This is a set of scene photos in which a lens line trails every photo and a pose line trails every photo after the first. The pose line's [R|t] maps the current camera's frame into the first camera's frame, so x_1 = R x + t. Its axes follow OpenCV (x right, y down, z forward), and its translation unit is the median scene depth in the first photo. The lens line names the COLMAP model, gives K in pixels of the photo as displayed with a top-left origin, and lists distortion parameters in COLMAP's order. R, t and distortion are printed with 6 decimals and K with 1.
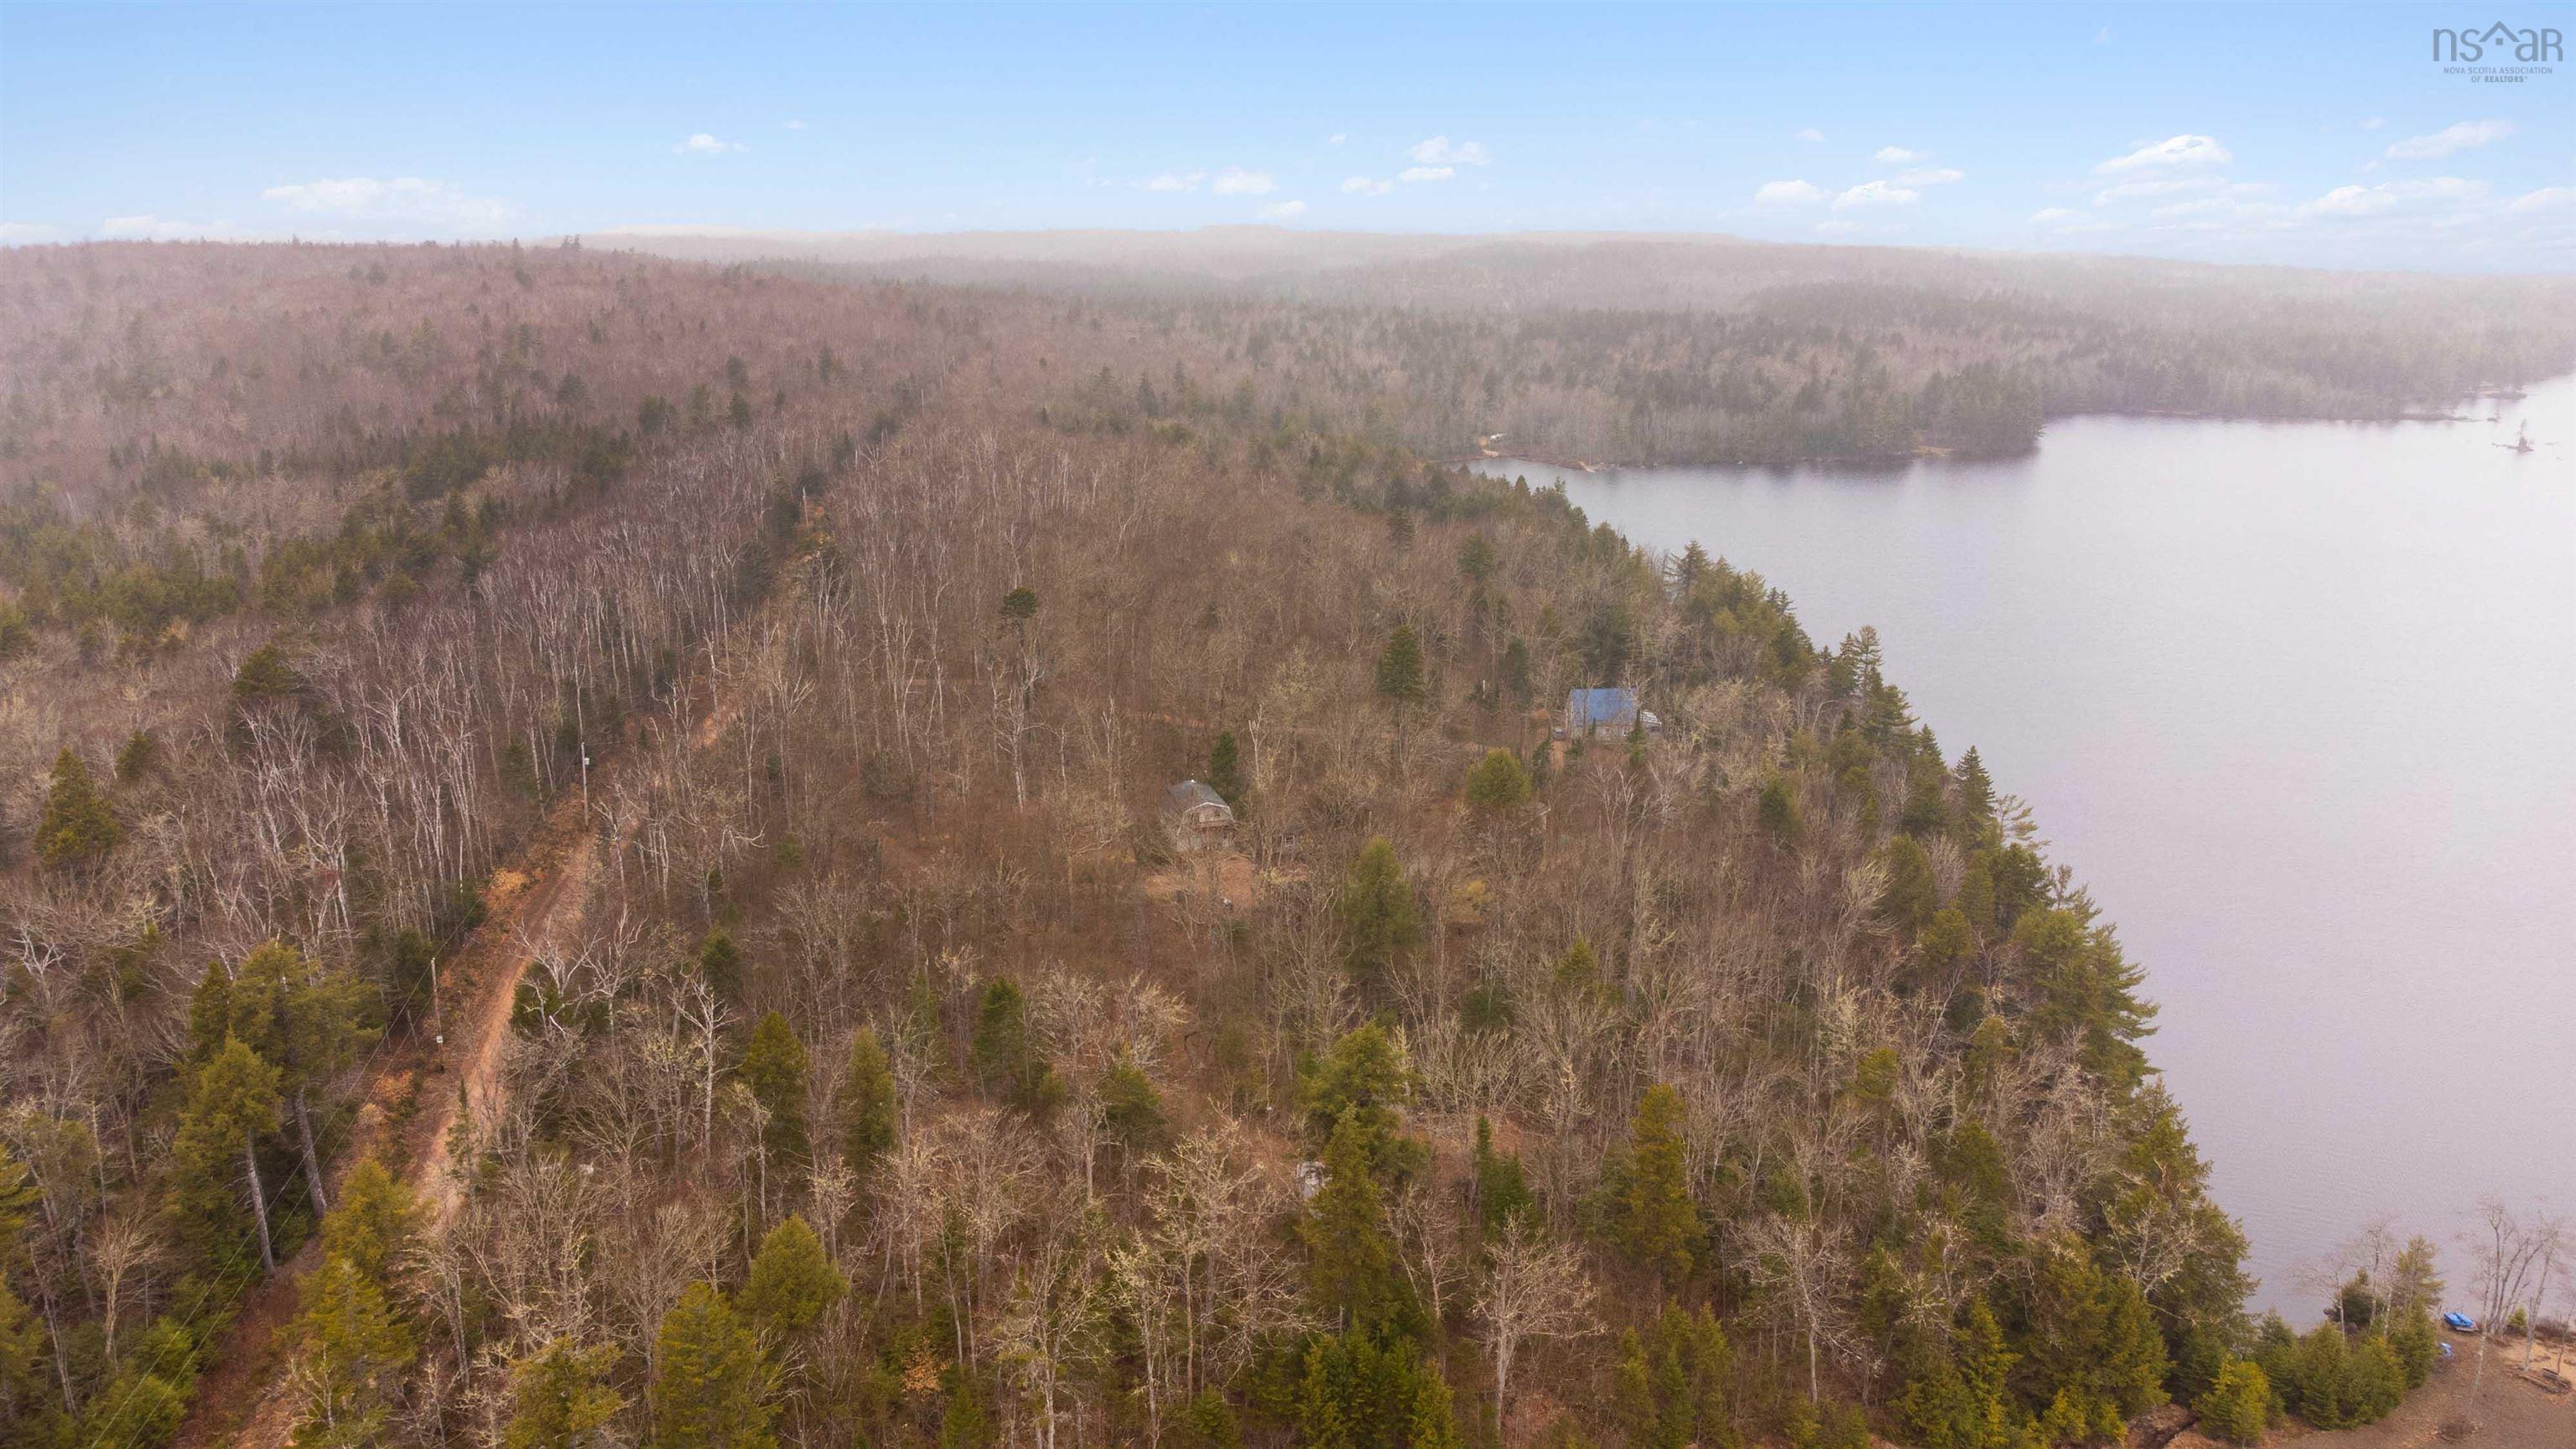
lens RADIAL K [[1908.7, 0, 1270.6], [0, 1908.7, 719.8], [0, 0, 1]] dist [0.039756, 0.011713]
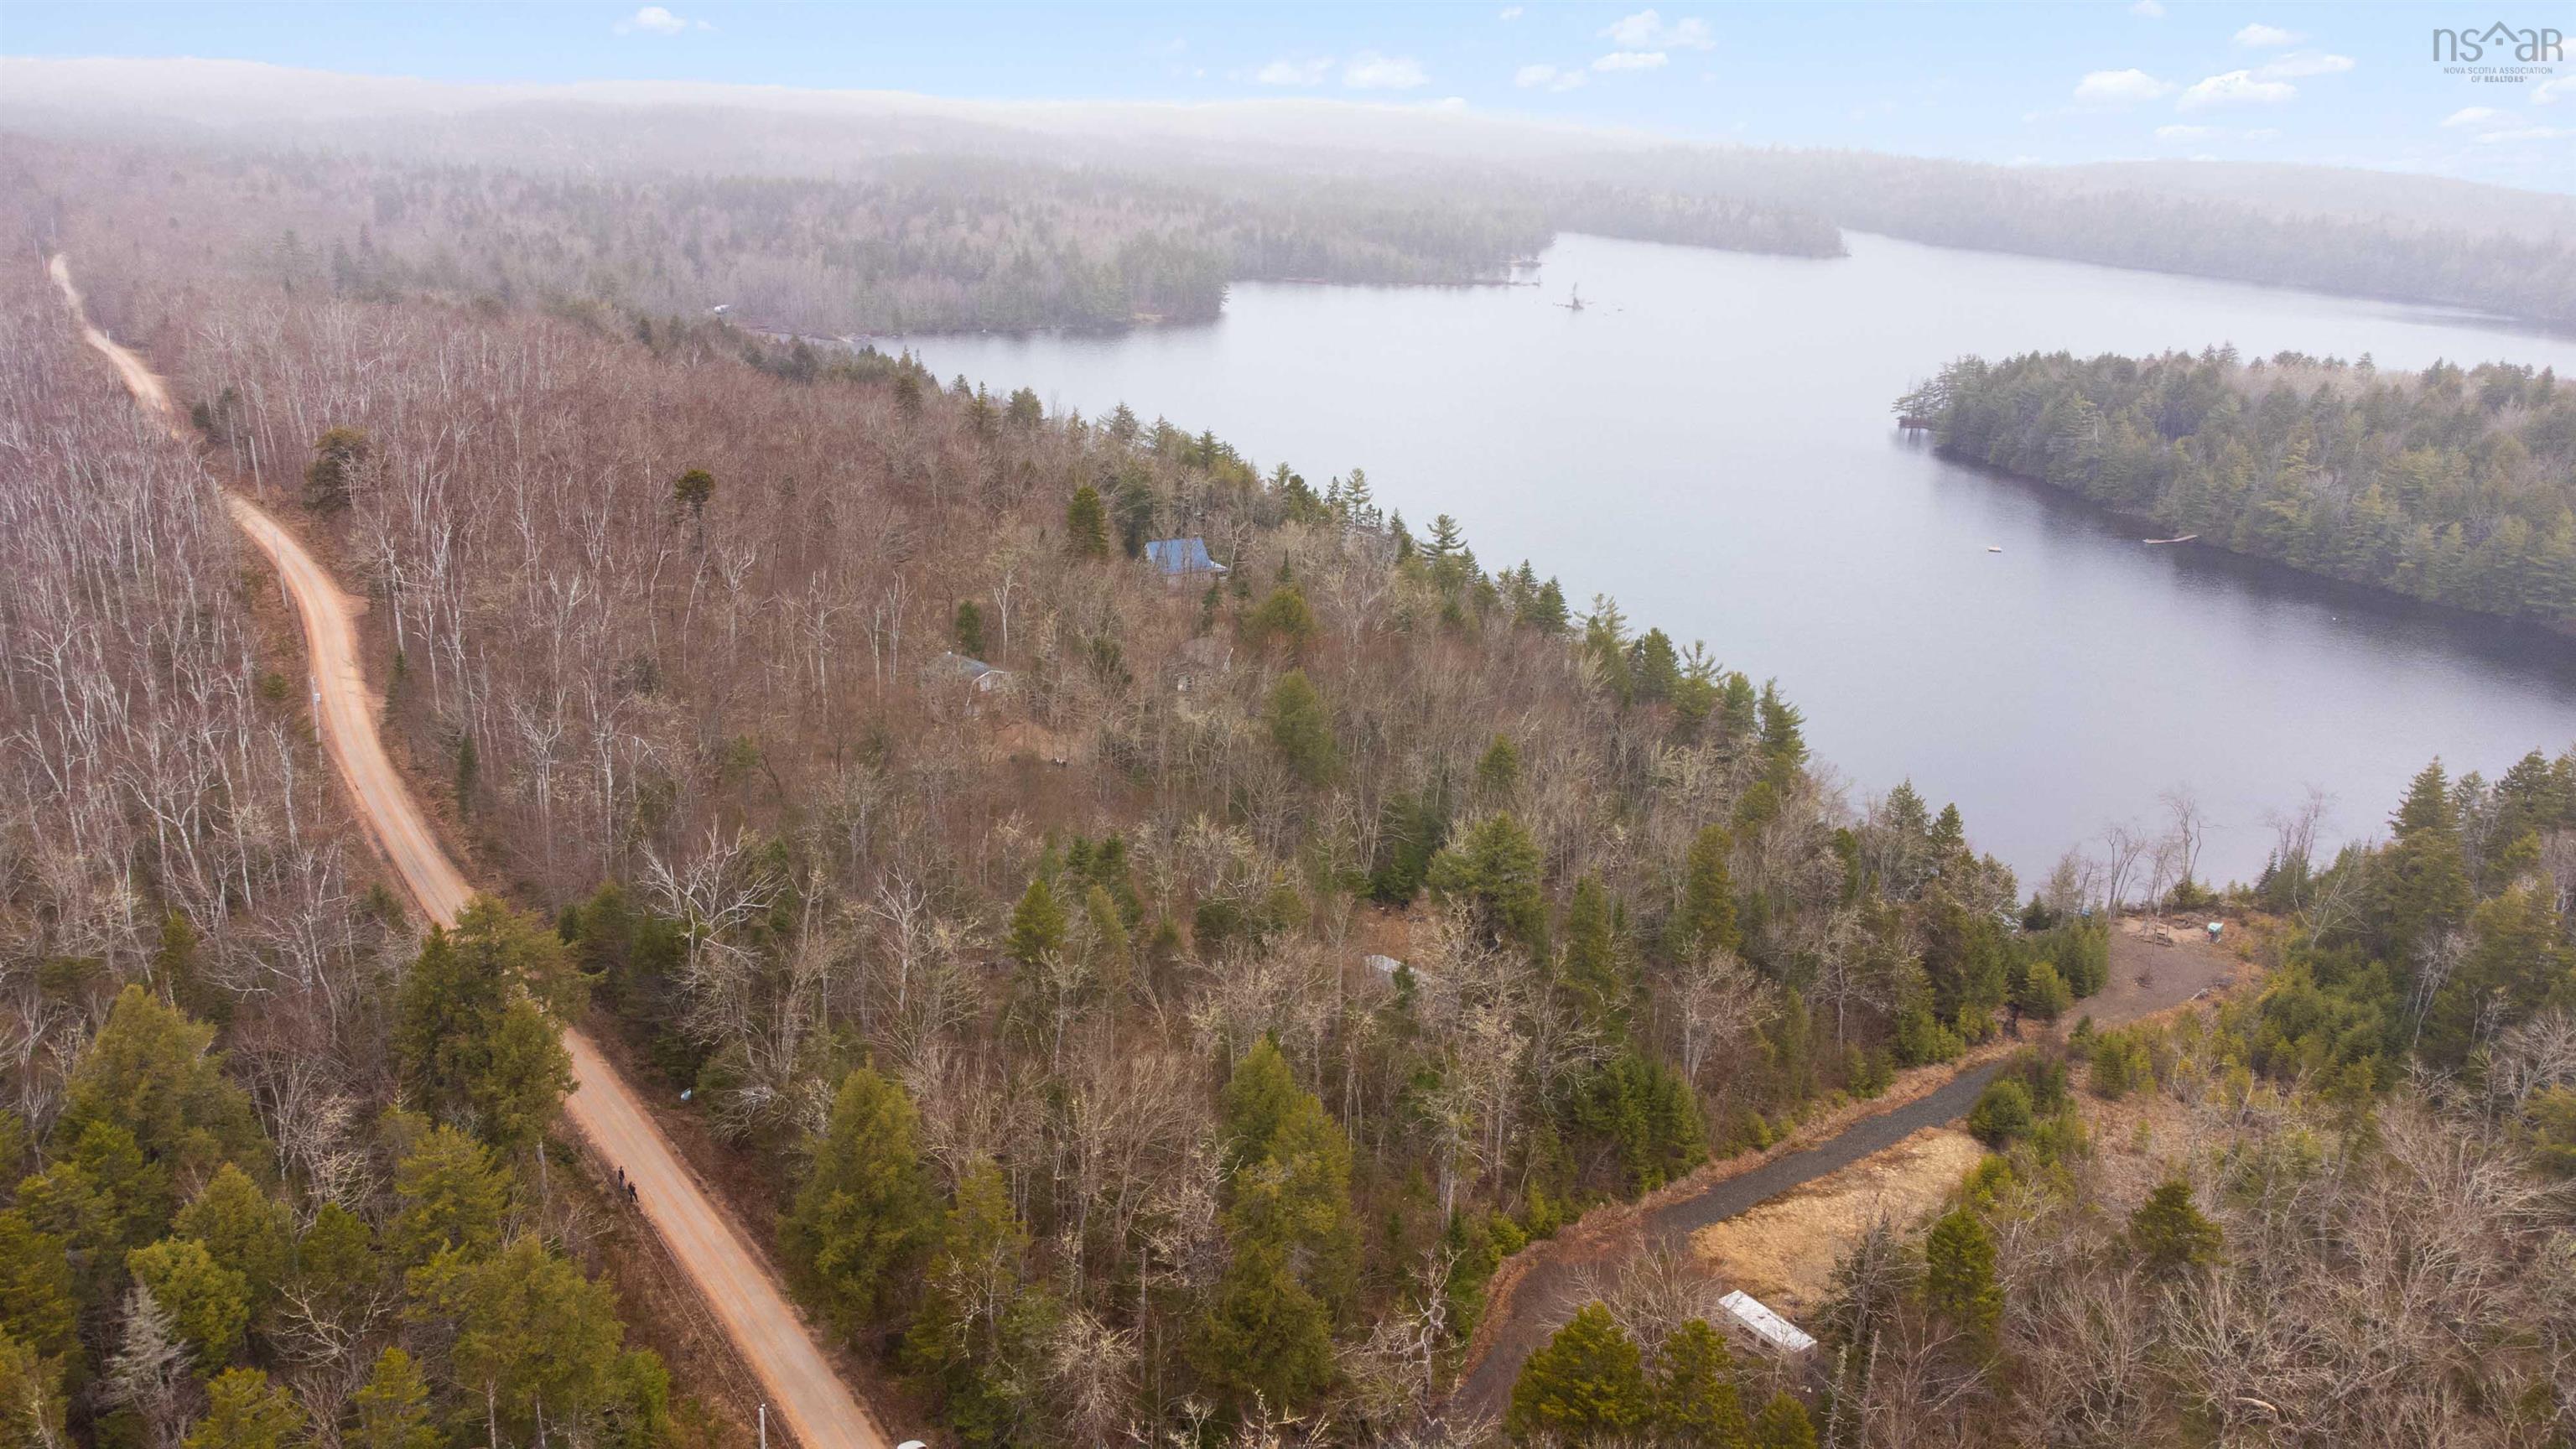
lens RADIAL K [[1917.1, 0, 1271.3], [0, 1917.1, 732.0], [0, 0, 1]] dist [0.103042, 0.002995]
pose [[0.866281, -0.125280, 0.483593, -0.496531], [0.091844, 0.991484, 0.092331, -0.008798], [-0.491042, -0.035569, 0.870409, 0.049391]]
